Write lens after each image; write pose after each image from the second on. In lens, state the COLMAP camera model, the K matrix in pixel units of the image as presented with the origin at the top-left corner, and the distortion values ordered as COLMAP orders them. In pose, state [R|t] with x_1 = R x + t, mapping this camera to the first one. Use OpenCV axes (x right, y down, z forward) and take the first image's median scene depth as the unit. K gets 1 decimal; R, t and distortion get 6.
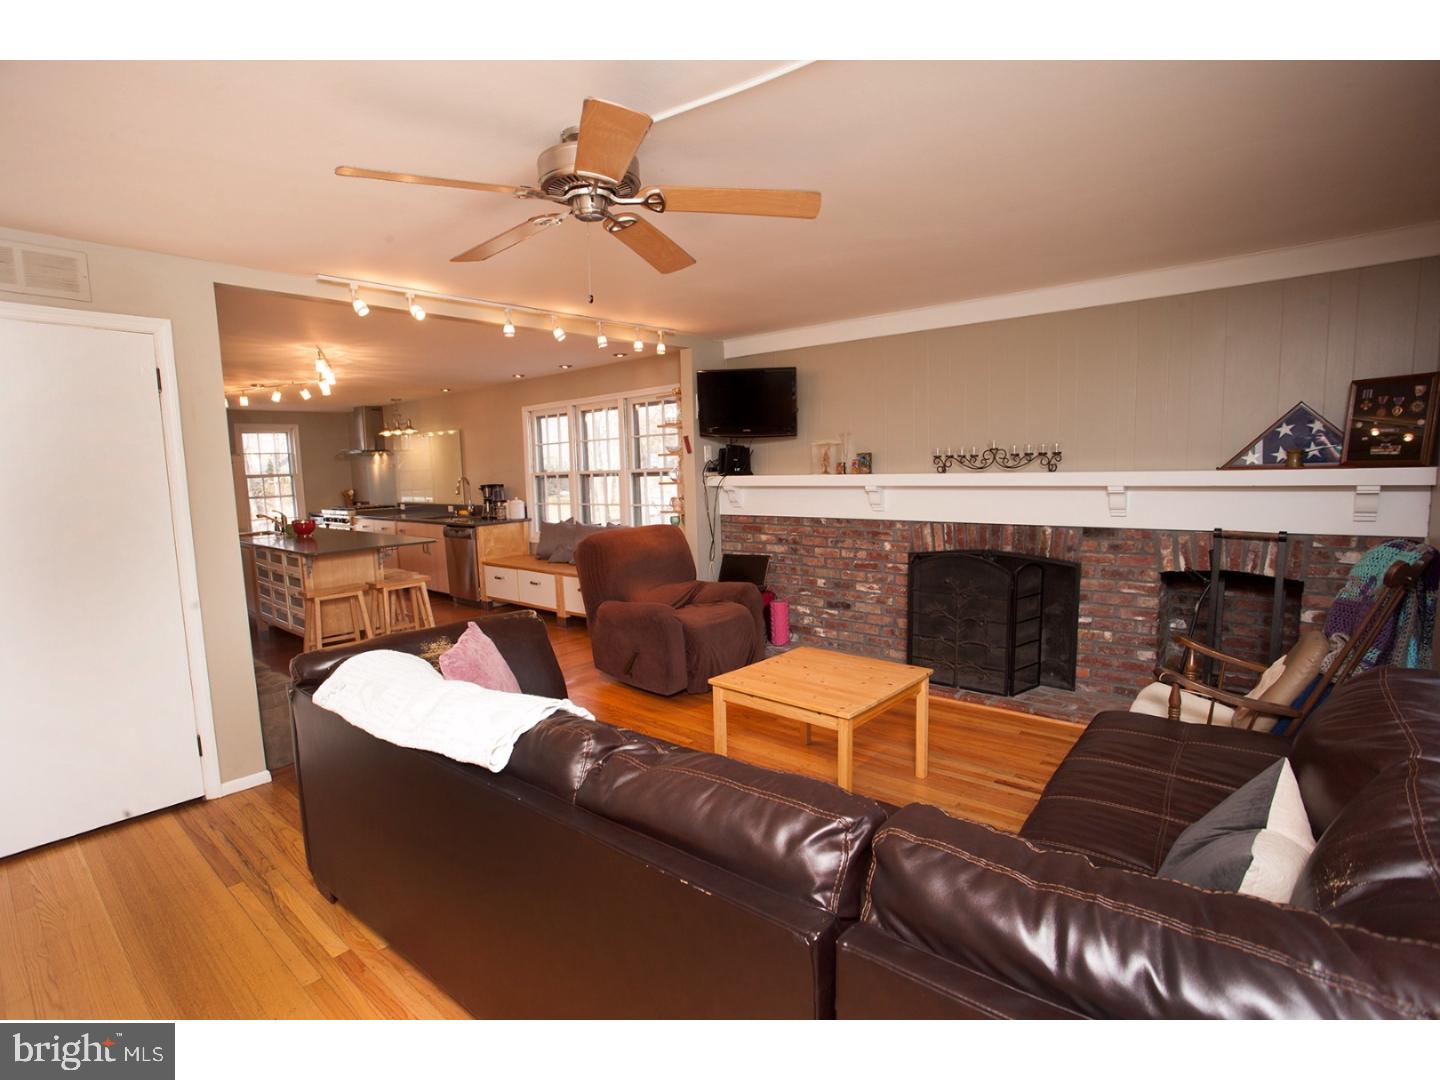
lens RADIAL K [[694.4, 0, 707.1], [0, 694.4, 542.7], [0, 0, 1]] dist [-0.049966, 0.000601]
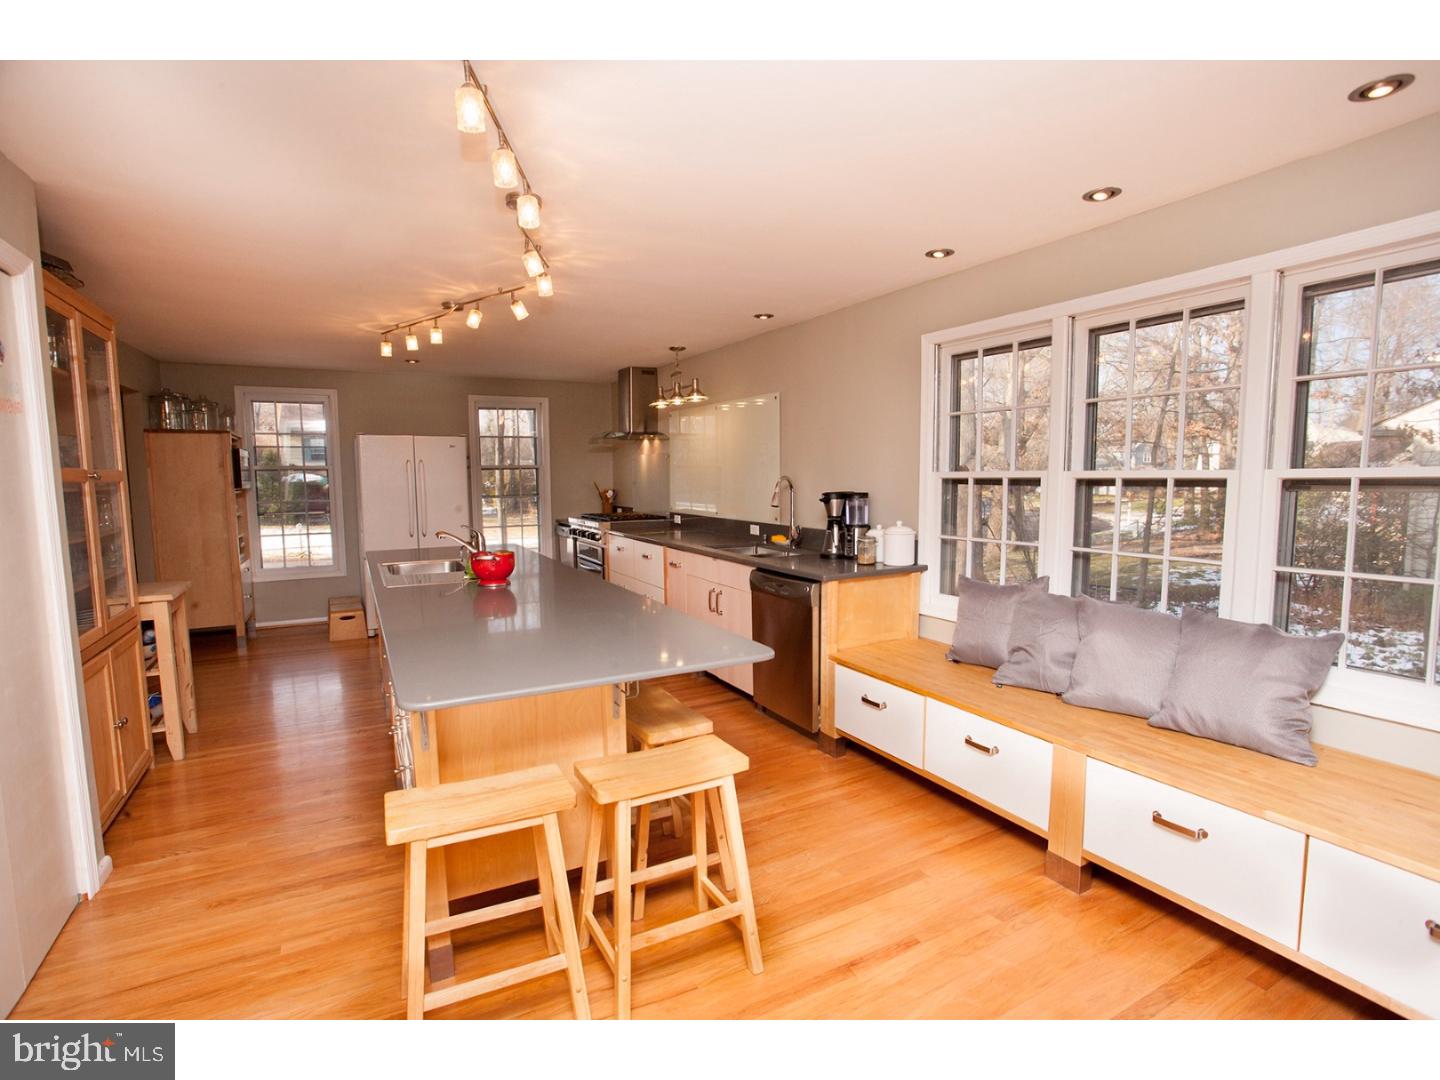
lens RADIAL K [[694.4, 0, 723.9], [0, 694.4, 539.9], [0, 0, 1]] dist [-0.049966, 0.000601]
pose [[0.940078, 0.056592, -0.336231, -0.222209], [-0.060220, 0.998185, -0.000364, -0.043624], [0.335601, 0.020590, 0.941779, 0.490528]]
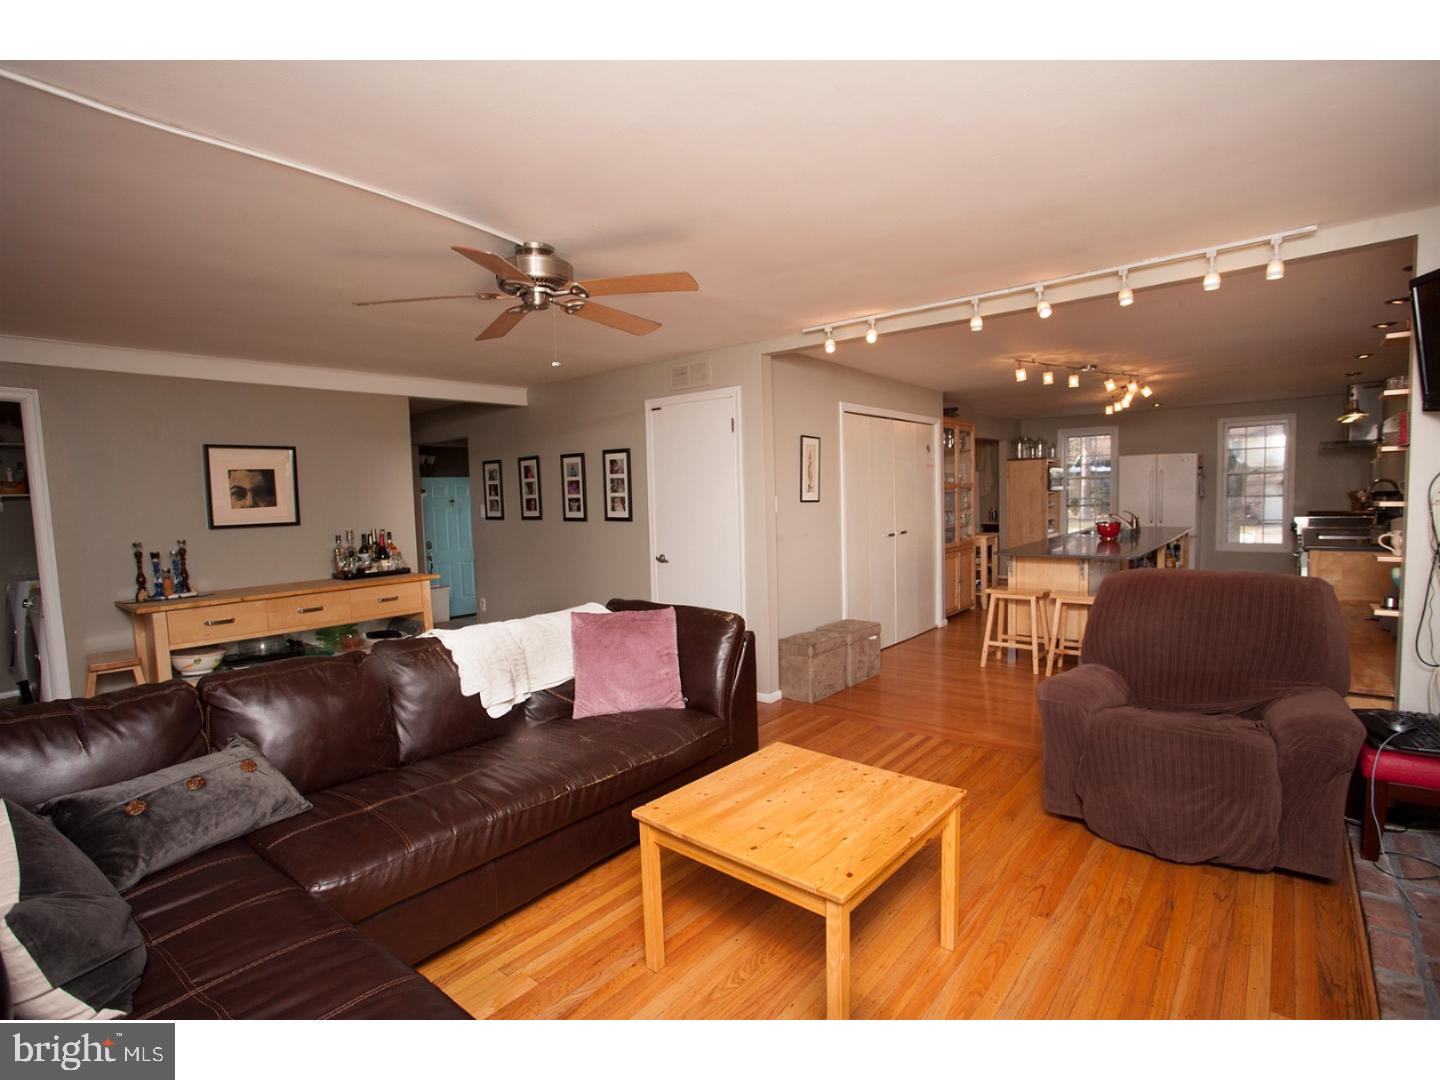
lens RADIAL K [[694.4, 0, 720.1], [0, 694.4, 542.0], [0, 0, 1]] dist [-0.049966, 0.000601]
pose [[0.026920, 0.096823, -0.994938, 0.314424], [-0.078857, 0.992402, 0.094442, -0.044825], [0.996522, 0.075915, 0.034351, 0.343534]]
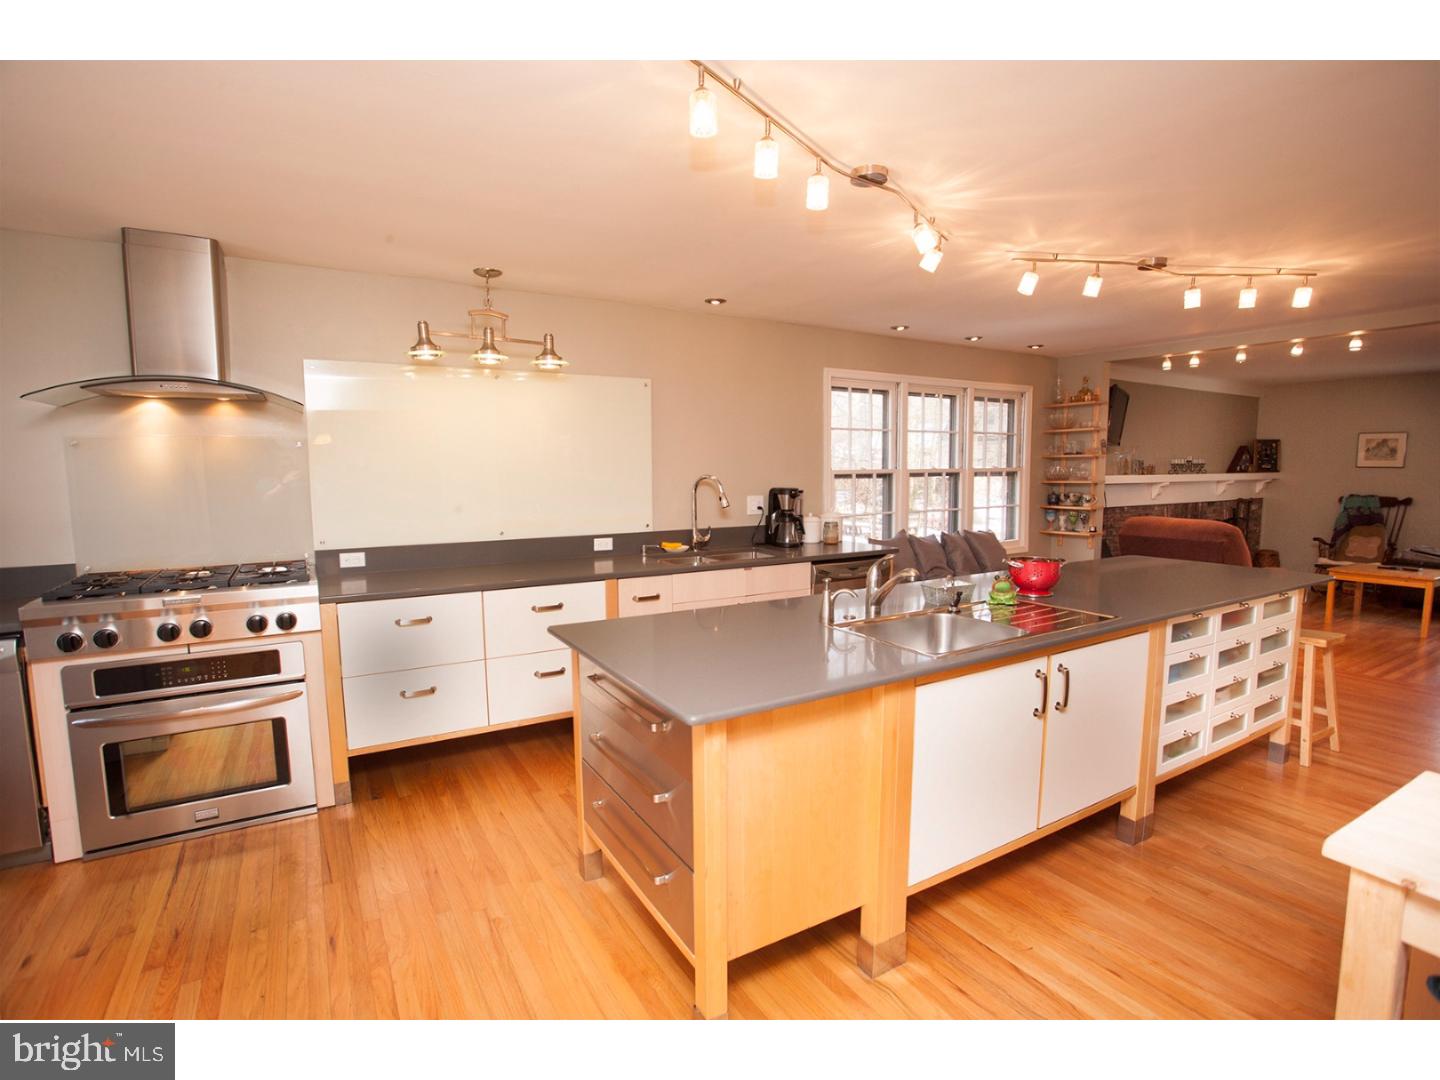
lens RADIAL K [[694.4, 0, 718.2], [0, 694.4, 540.9], [0, 0, 1]] dist [-0.049966, 0.000601]
pose [[0.297070, -0.069448, 0.952327, -0.889874], [0.105710, 0.993613, 0.039483, -0.069536], [-0.948986, 0.088942, 0.302514, 0.880518]]
